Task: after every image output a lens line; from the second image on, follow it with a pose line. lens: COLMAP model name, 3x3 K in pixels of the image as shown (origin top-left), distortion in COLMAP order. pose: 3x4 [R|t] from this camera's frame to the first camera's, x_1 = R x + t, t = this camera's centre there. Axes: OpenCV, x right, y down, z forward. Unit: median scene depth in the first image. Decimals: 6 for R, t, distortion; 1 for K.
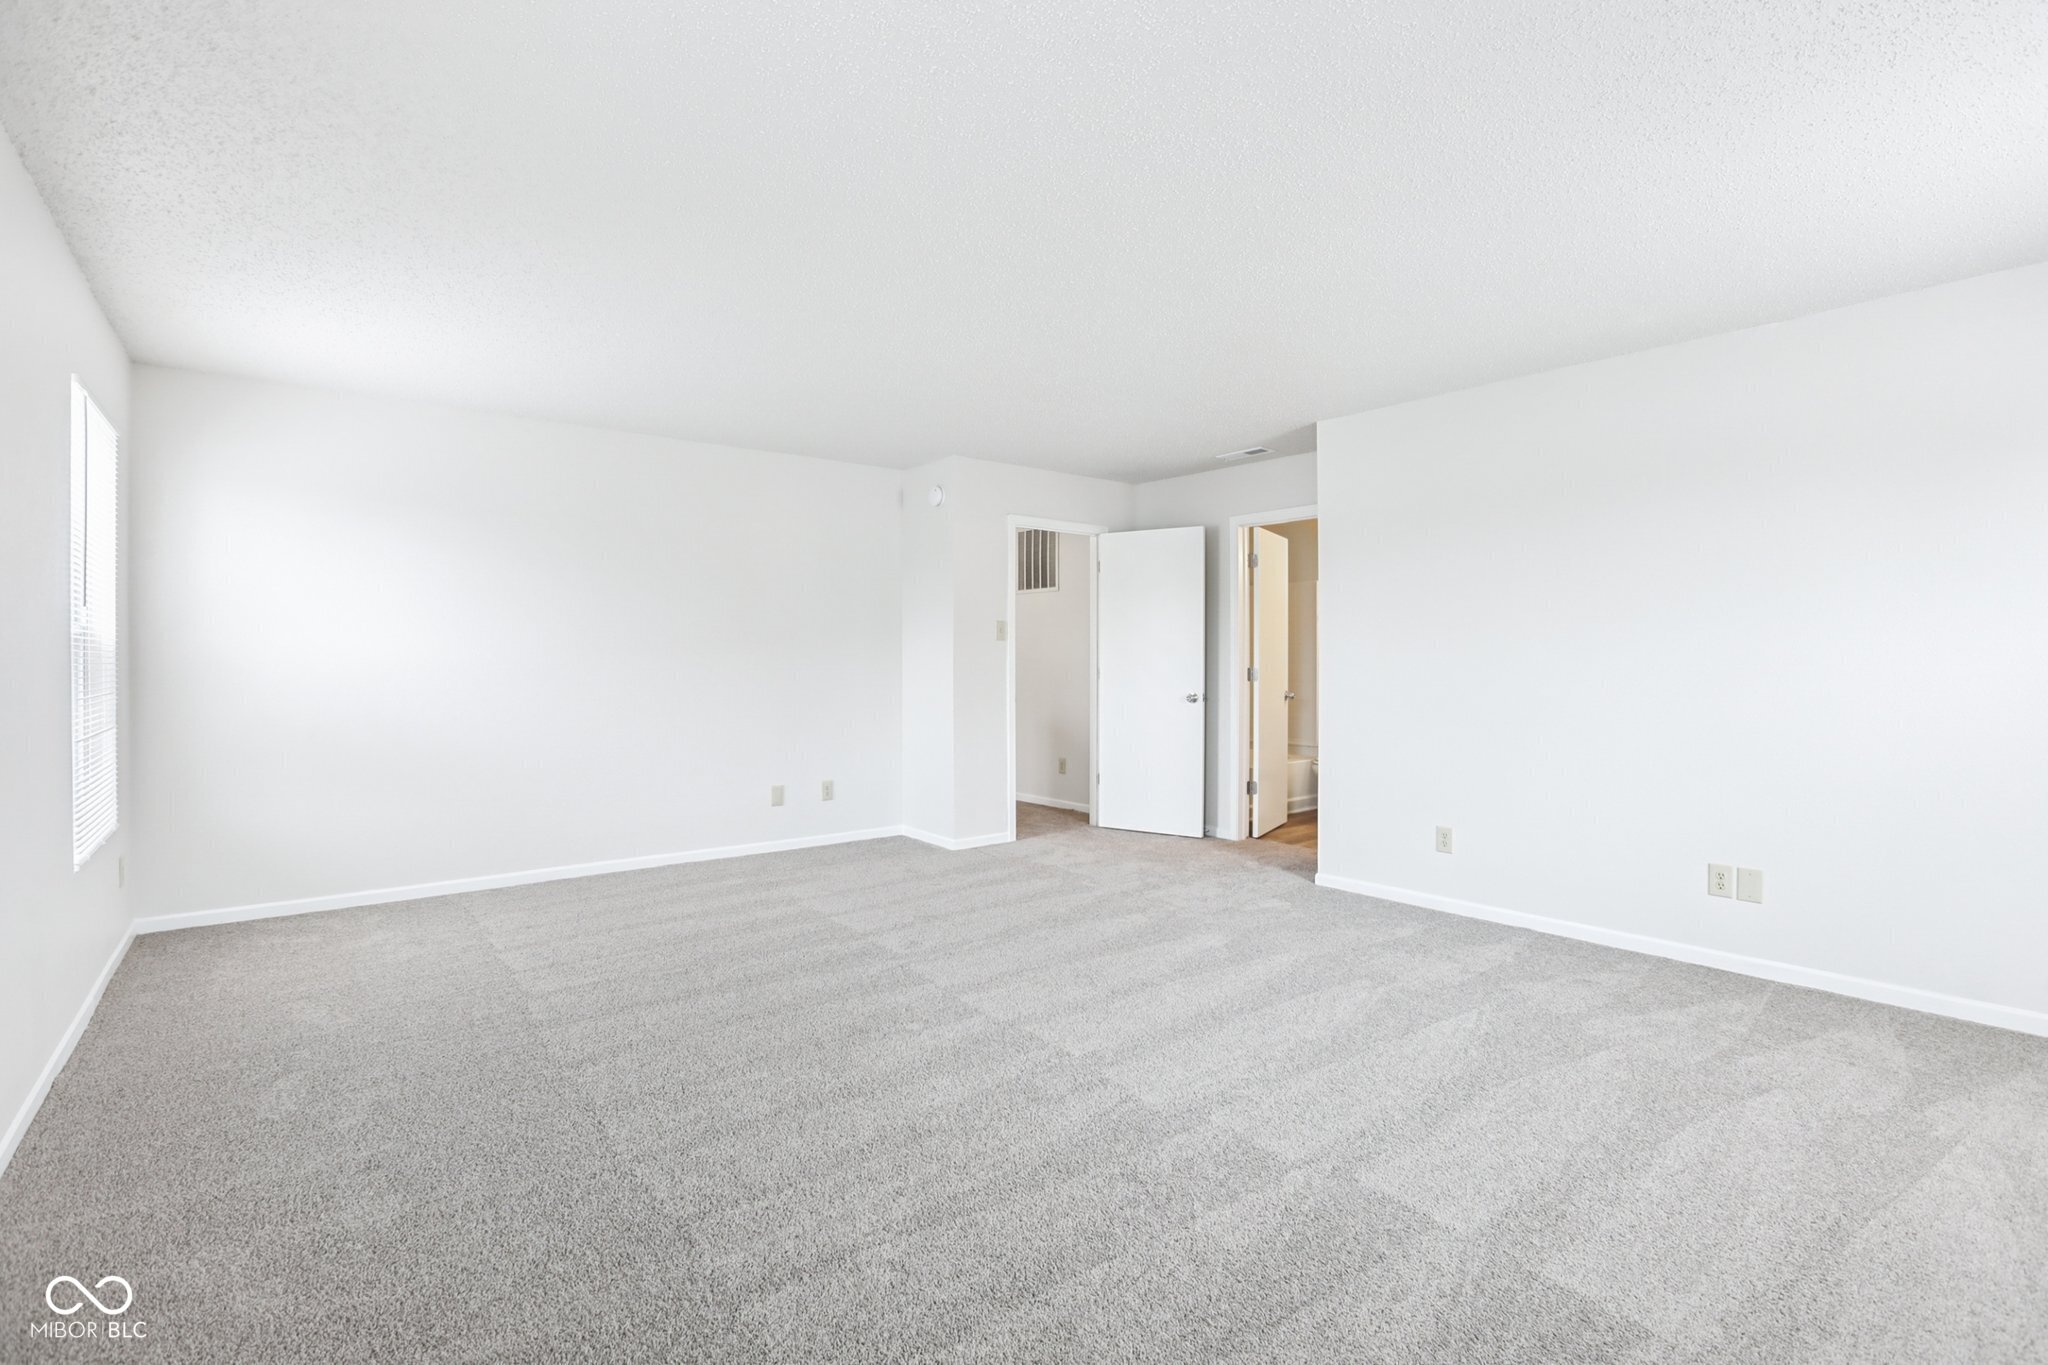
lens RADIAL K [[936.3, 0, 1021.7], [0, 936.3, 671.1], [0, 0, 1]] dist [-0.035593, 0.007299]
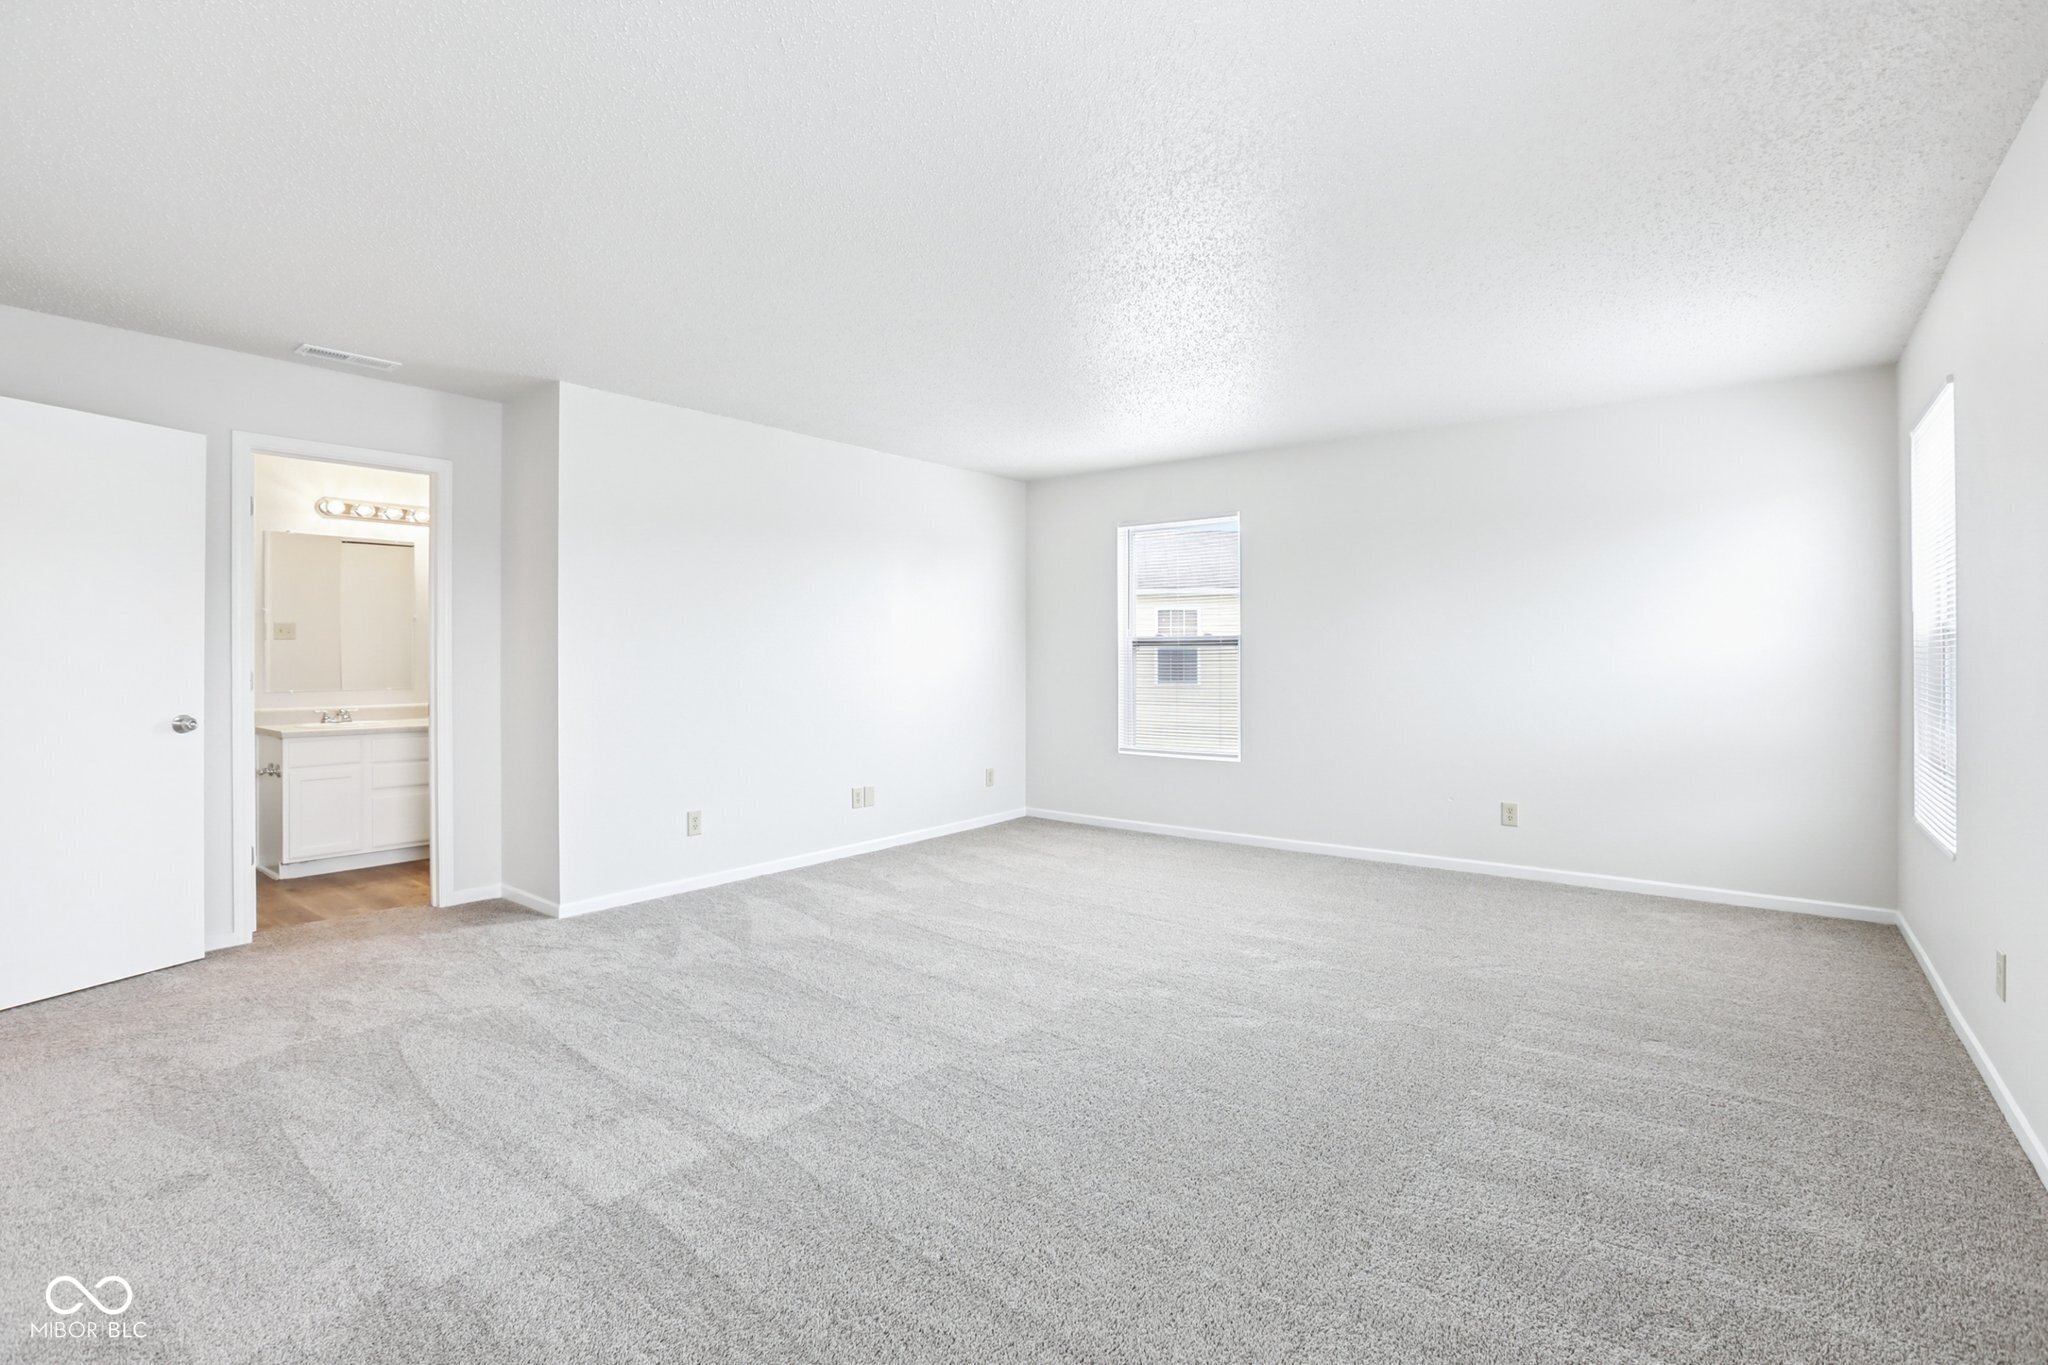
lens RADIAL K [[936.3, 0, 1021.9], [0, 936.3, 669.2], [0, 0, 1]] dist [-0.035593, 0.007299]
pose [[-0.232144, -0.010970, 0.972620, -0.721334], [0.013759, 0.999799, 0.014561, -0.009121], [-0.972584, 0.016762, -0.231946, 0.924212]]
